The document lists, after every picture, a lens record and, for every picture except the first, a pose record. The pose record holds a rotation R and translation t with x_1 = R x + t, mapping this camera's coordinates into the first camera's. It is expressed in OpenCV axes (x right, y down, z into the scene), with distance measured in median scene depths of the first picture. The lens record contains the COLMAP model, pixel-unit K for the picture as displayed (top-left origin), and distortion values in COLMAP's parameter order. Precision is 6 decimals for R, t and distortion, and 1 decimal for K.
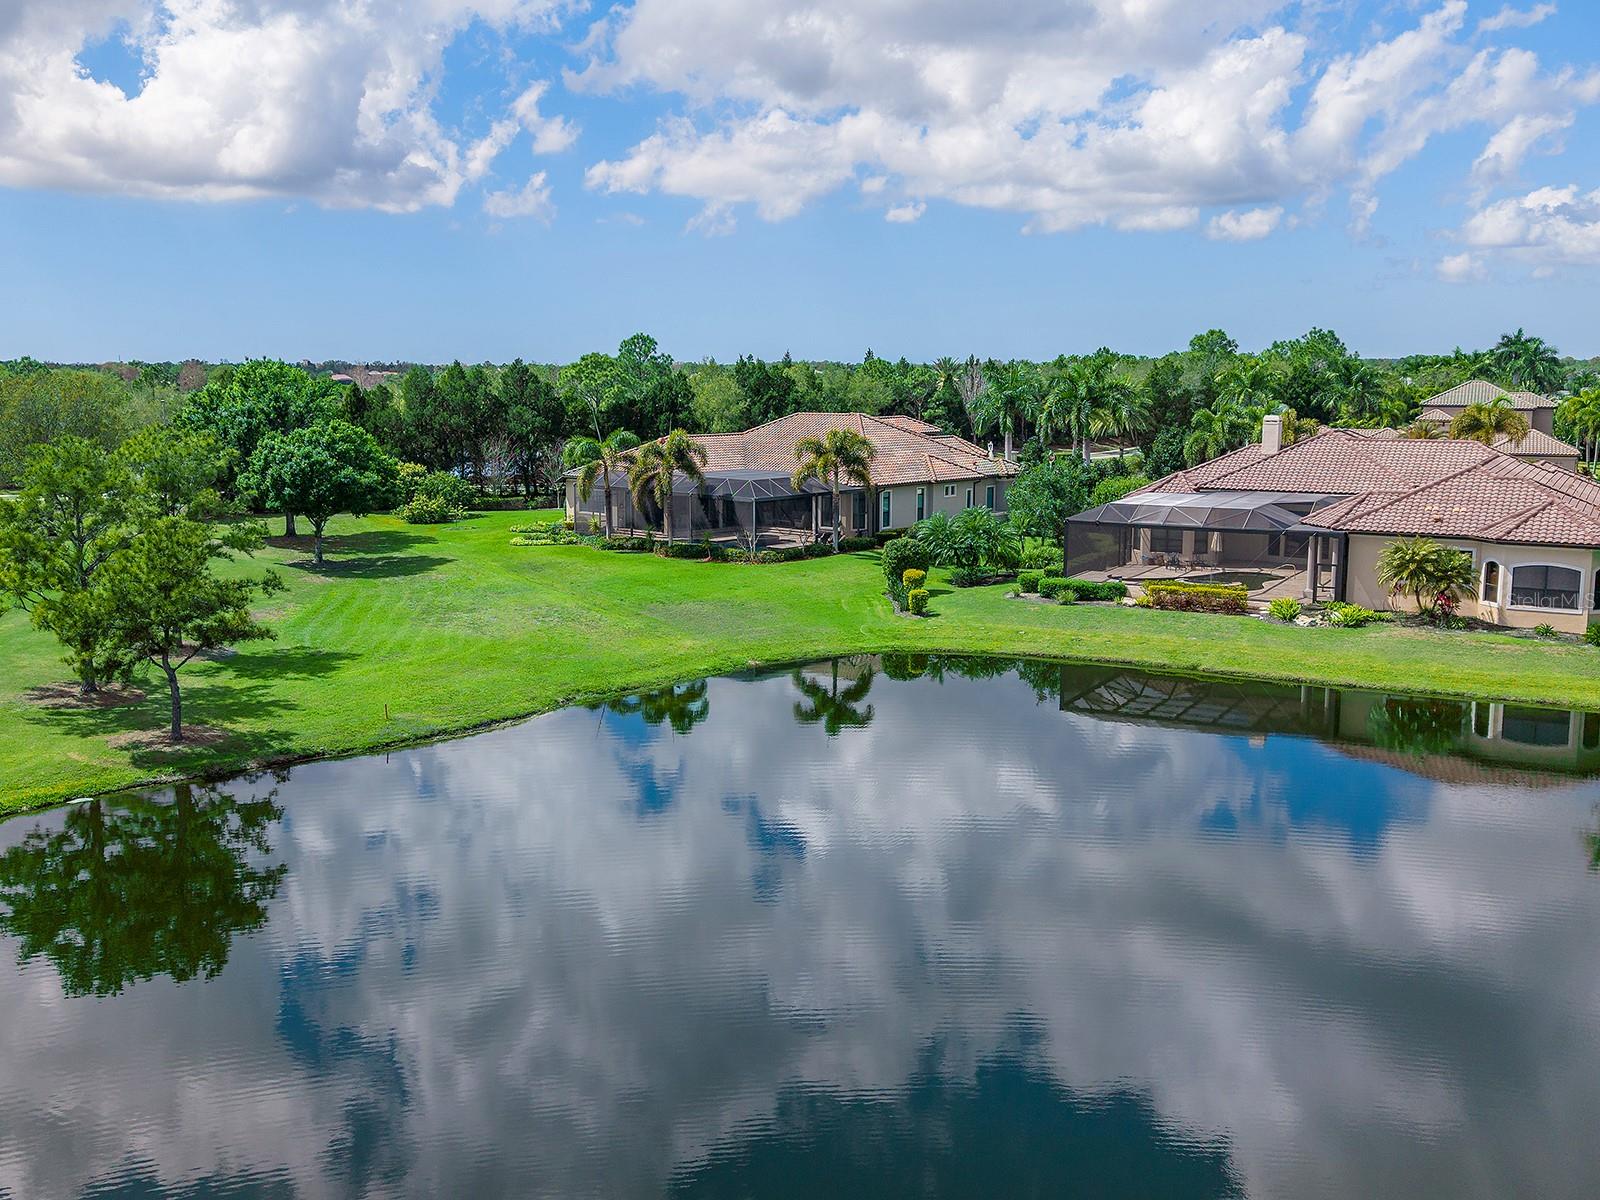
lens RADIAL K [[1350.7, 0, 714.2], [0, 1350.7, 654.9], [0, 0, 1]] dist [0.000148, -0.003853]
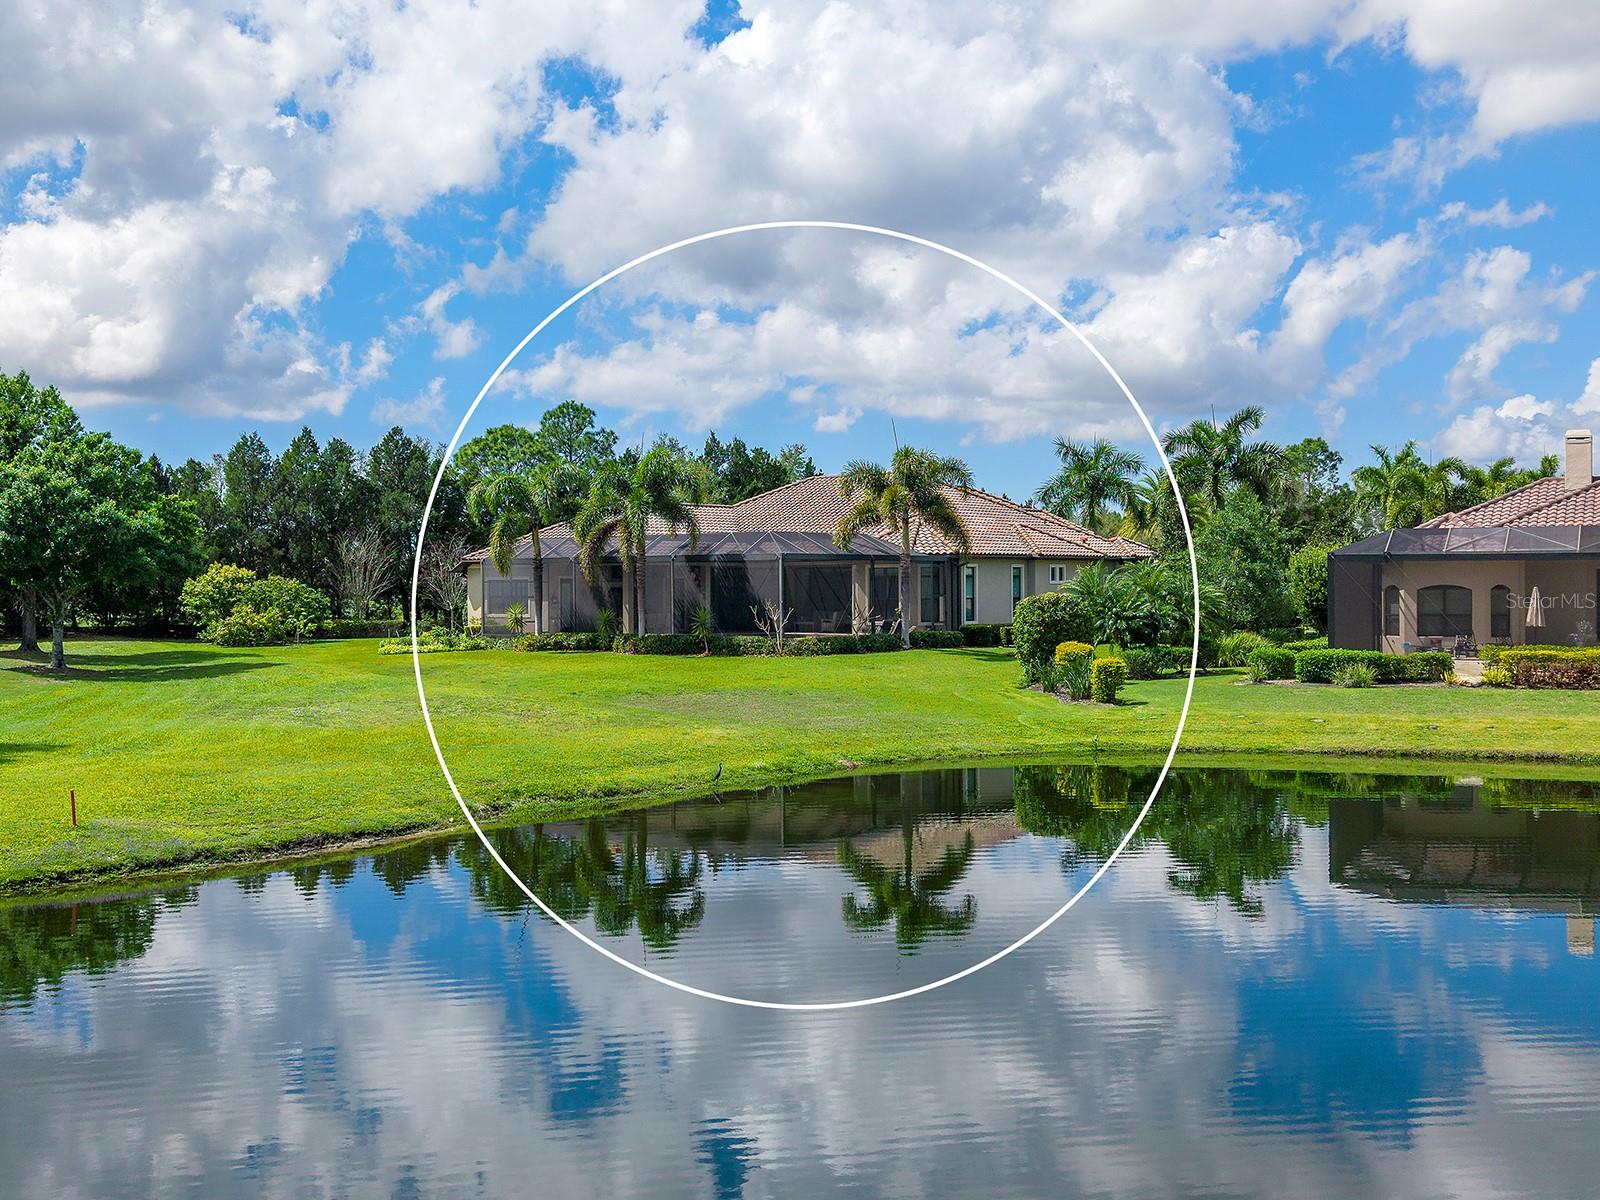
lens RADIAL K [[1556.2, 0, 698.1], [0, 1556.2, 652.2], [0, 0, 1]] dist [0.109799, -0.392894]
pose [[0.998711, -0.005592, 0.050458, -0.040060], [0.014240, 0.984873, -0.172690, 0.046593], [-0.048729, 0.173186, 0.983683, 0.282070]]
